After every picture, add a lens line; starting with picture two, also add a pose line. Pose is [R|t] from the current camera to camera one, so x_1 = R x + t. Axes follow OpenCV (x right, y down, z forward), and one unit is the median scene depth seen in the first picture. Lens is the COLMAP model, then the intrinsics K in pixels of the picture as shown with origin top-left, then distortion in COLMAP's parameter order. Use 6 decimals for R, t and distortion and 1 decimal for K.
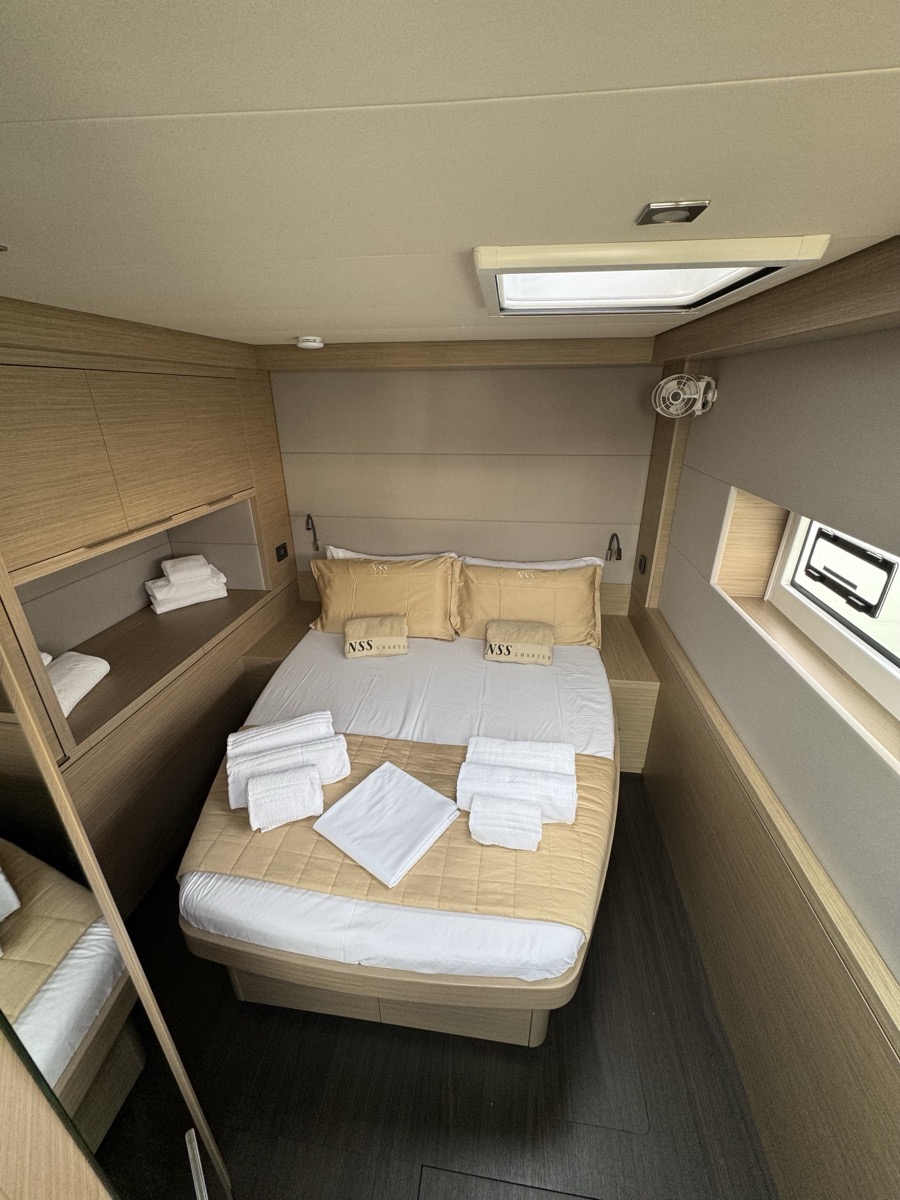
lens RADIAL K [[473.5, 0, 454.1], [0, 473.5, 598.2], [0, 0, 1]] dist [-0.003956, 0.000997]
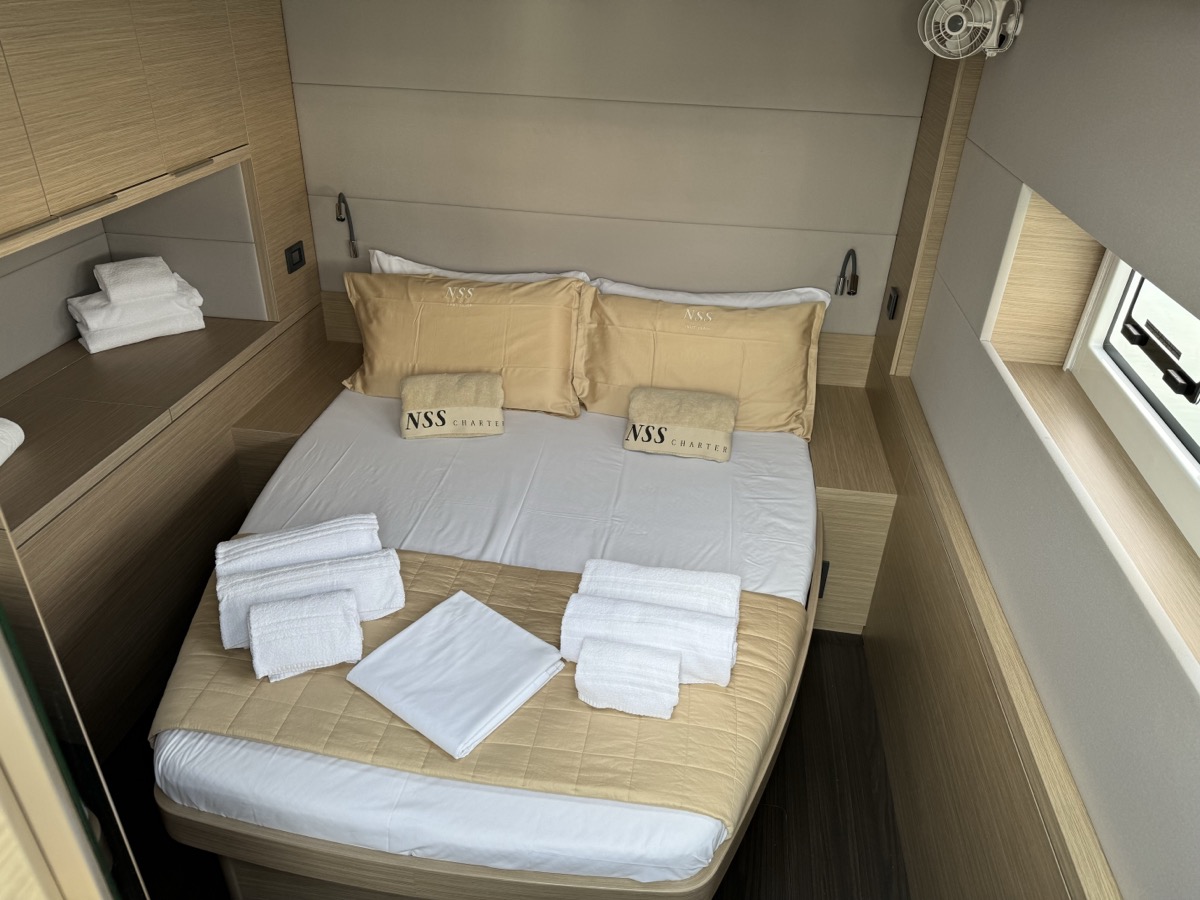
lens RADIAL K [[845.2, 0, 607.0], [0, 845.2, 449.3], [0, 0, 1]] dist [0.044280, -0.045014]
pose [[0.999172, 0.039630, 0.009160, 0.040698], [-0.040441, 0.992020, 0.119416, -0.002697], [-0.004355, -0.119688, 0.992802, -0.141262]]
